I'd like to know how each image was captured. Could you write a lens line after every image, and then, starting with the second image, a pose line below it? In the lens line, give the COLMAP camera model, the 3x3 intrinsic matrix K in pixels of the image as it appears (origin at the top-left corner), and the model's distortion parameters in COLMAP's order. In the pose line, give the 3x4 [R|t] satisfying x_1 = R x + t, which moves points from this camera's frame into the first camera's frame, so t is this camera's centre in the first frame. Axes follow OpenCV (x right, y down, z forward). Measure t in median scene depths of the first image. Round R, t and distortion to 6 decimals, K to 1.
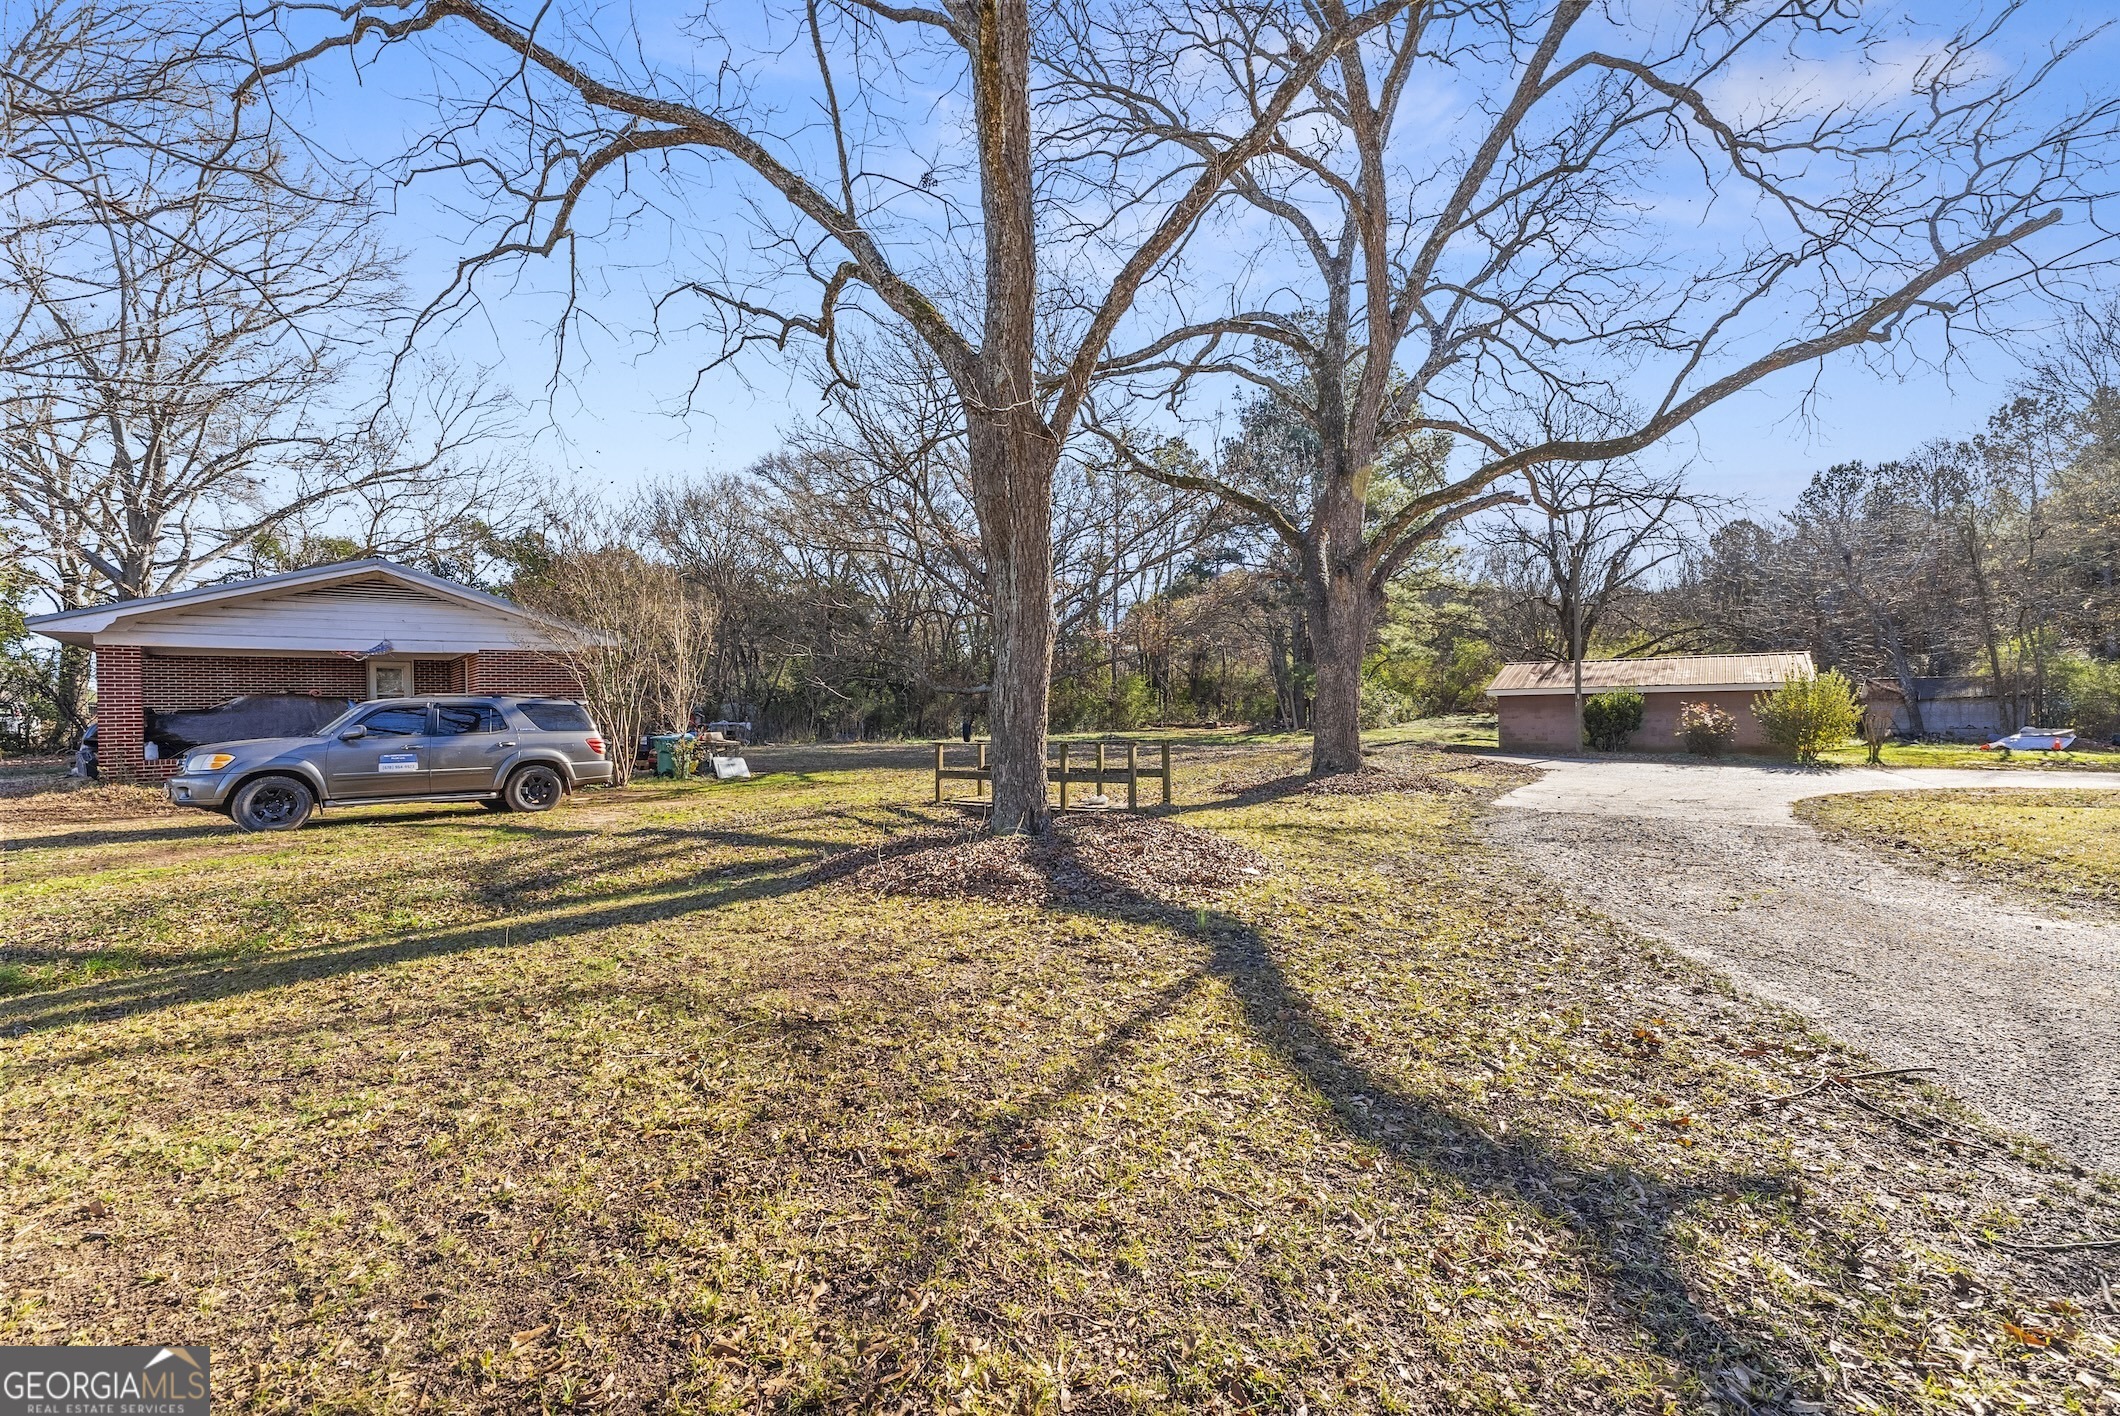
lens RADIAL K [[831.6, 0, 1058.8], [0, 831.6, 704.4], [0, 0, 1]] dist [-0.001148, -0.000470]
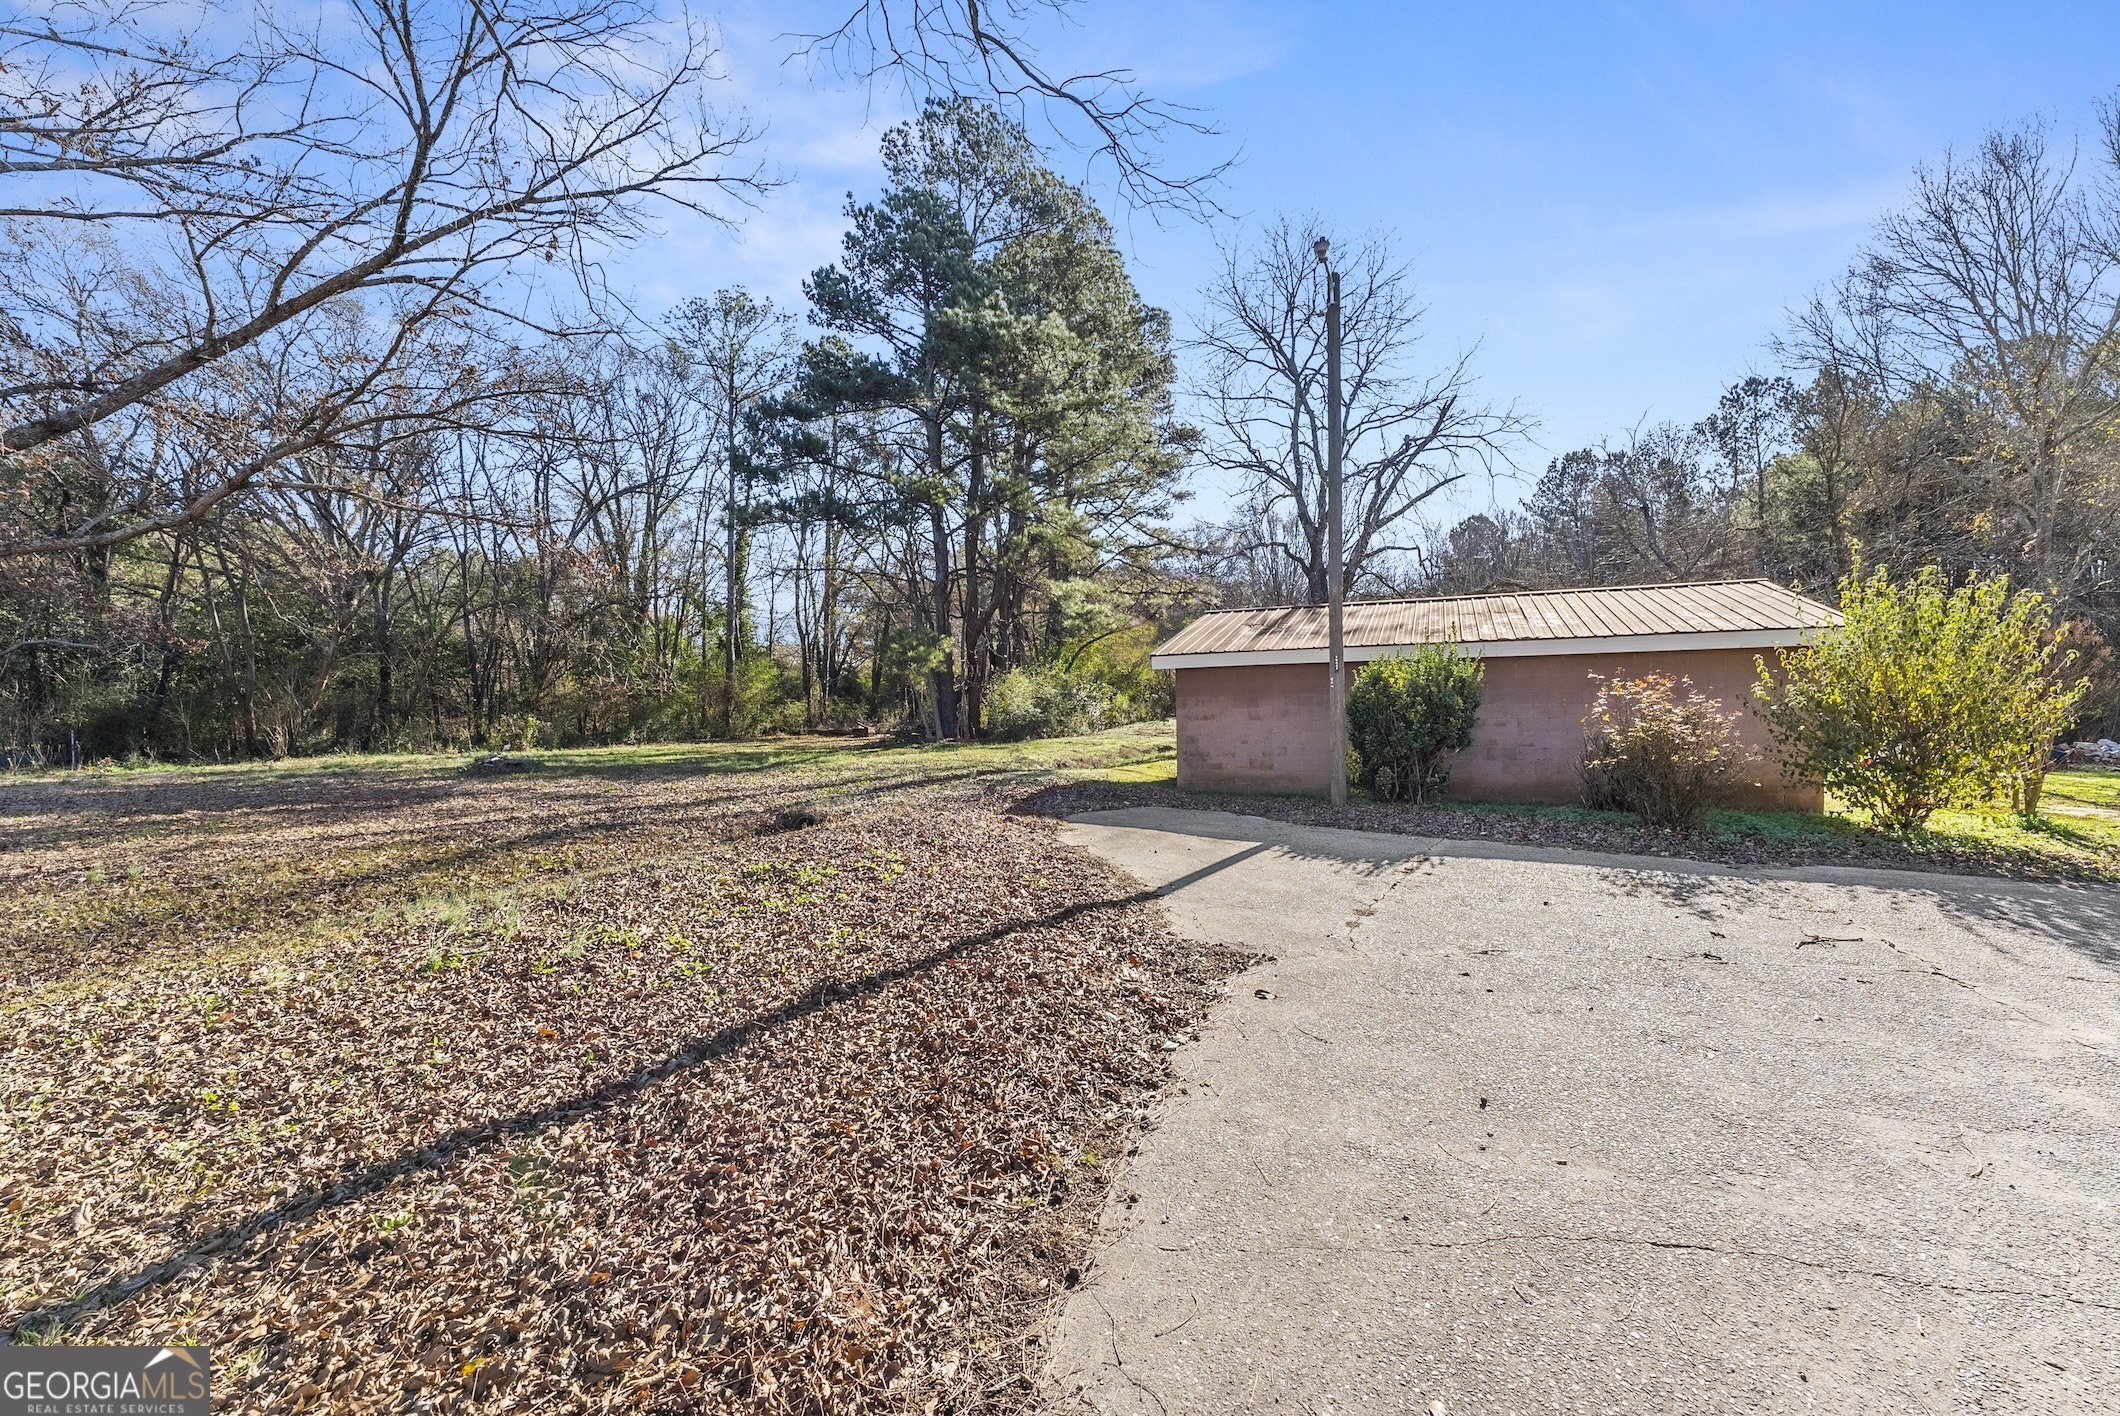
lens RADIAL K [[831.6, 0, 1061.4], [0, 831.6, 711.9], [0, 0, 1]] dist [-0.001148, -0.000470]
pose [[0.968631, -0.000137, 0.248504, 0.365269], [-0.000777, 0.999993, 0.003582, 0.010531], [-0.248503, -0.003663, 0.968624, 0.593609]]
